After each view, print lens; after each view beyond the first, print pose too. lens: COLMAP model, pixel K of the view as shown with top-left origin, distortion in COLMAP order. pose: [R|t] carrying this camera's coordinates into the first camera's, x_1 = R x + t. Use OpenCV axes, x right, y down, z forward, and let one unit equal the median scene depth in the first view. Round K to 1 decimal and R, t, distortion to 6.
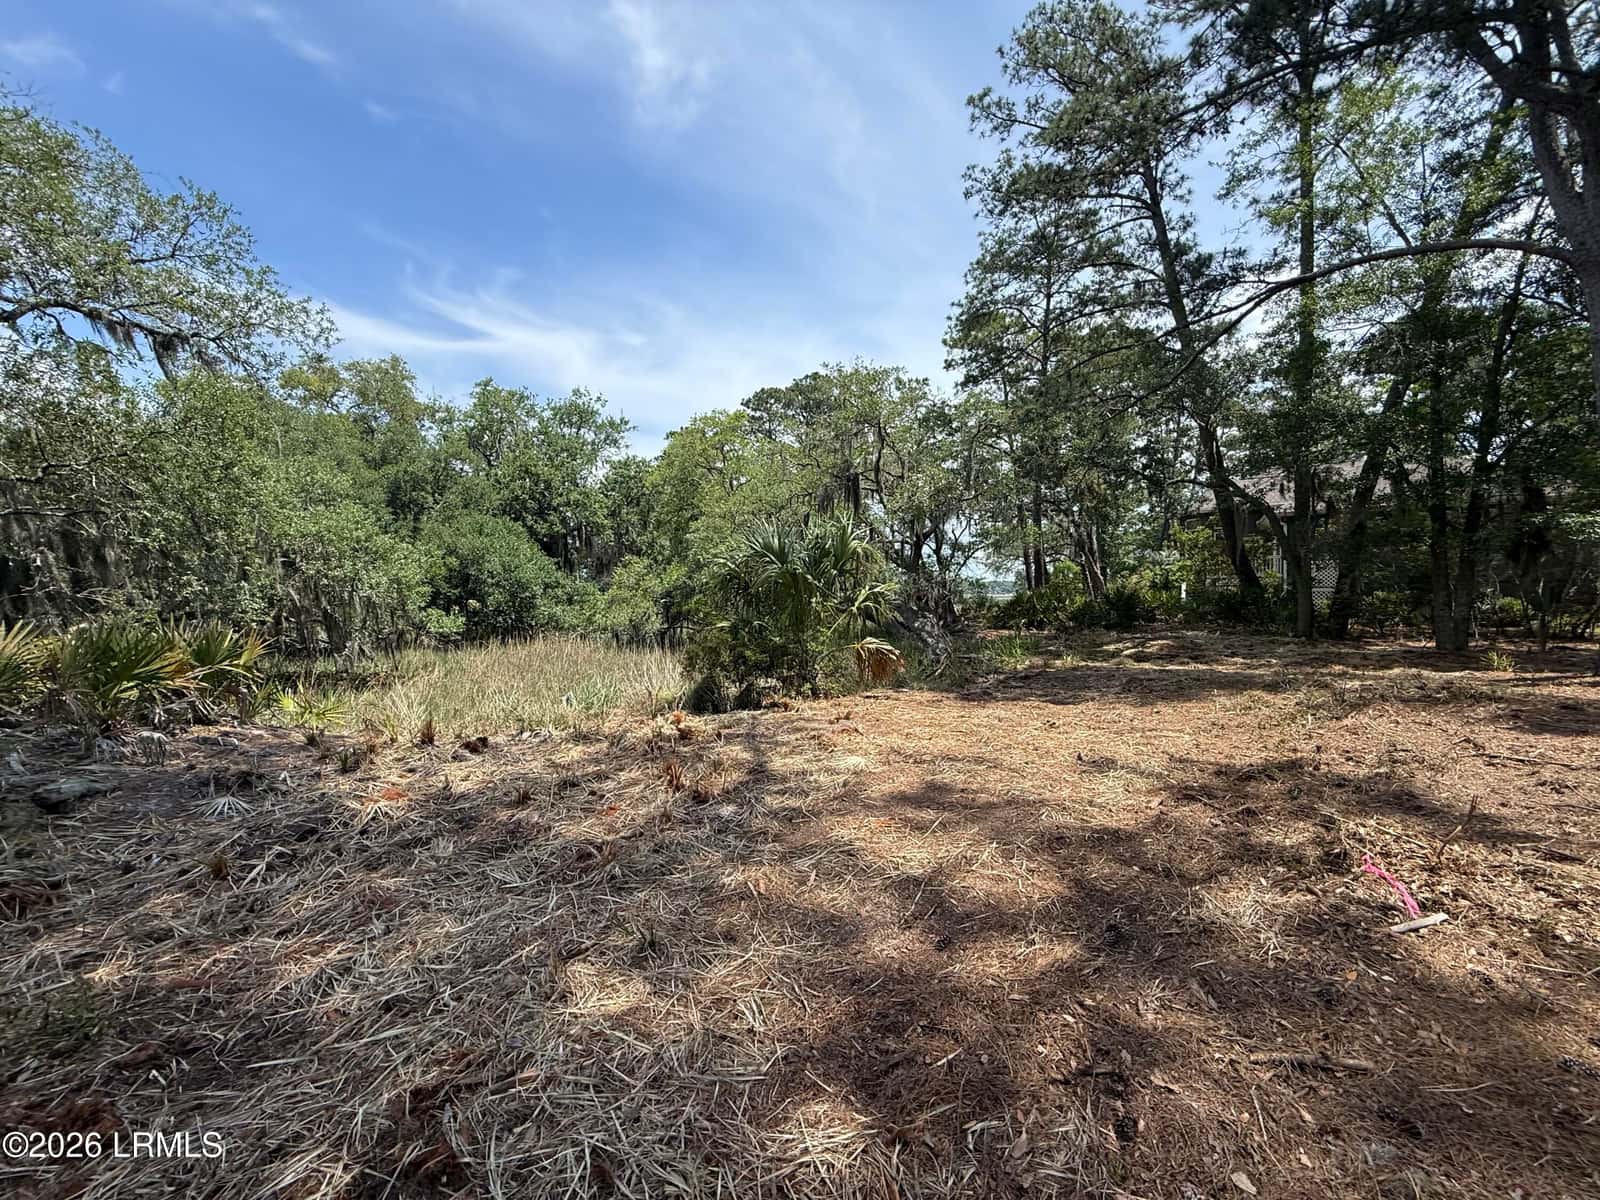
lens RADIAL K [[626.2, 0, 800.0], [0, 626.2, 600.0], [0, 0, 1]] dist [0.001455, 0.000050]
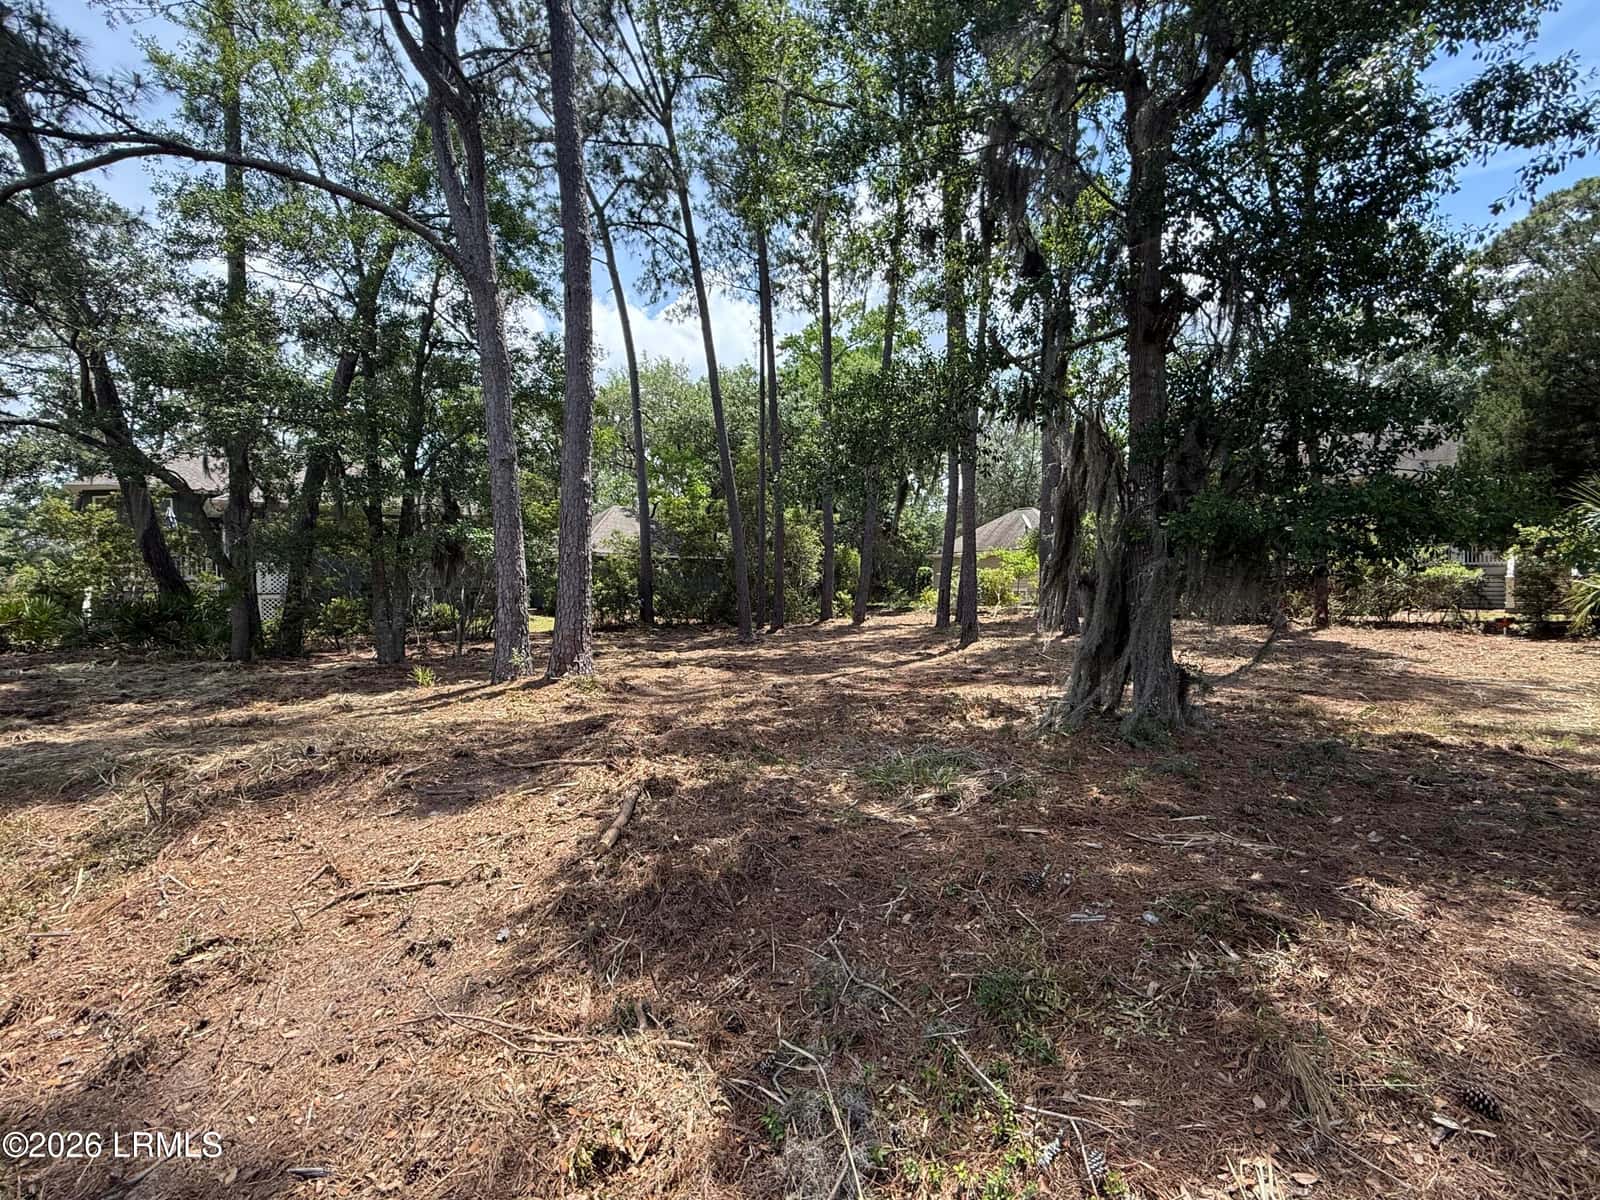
lens RADIAL K [[626.2, 0, 800.0], [0, 626.2, 600.0], [0, 0, 1]] dist [0.001455, 0.000050]
pose [[0.224761, -0.019799, 0.974213, 0.251780], [0.023498, 0.999613, 0.014894, -0.011555], [-0.974130, 0.019544, 0.225140, 0.183326]]
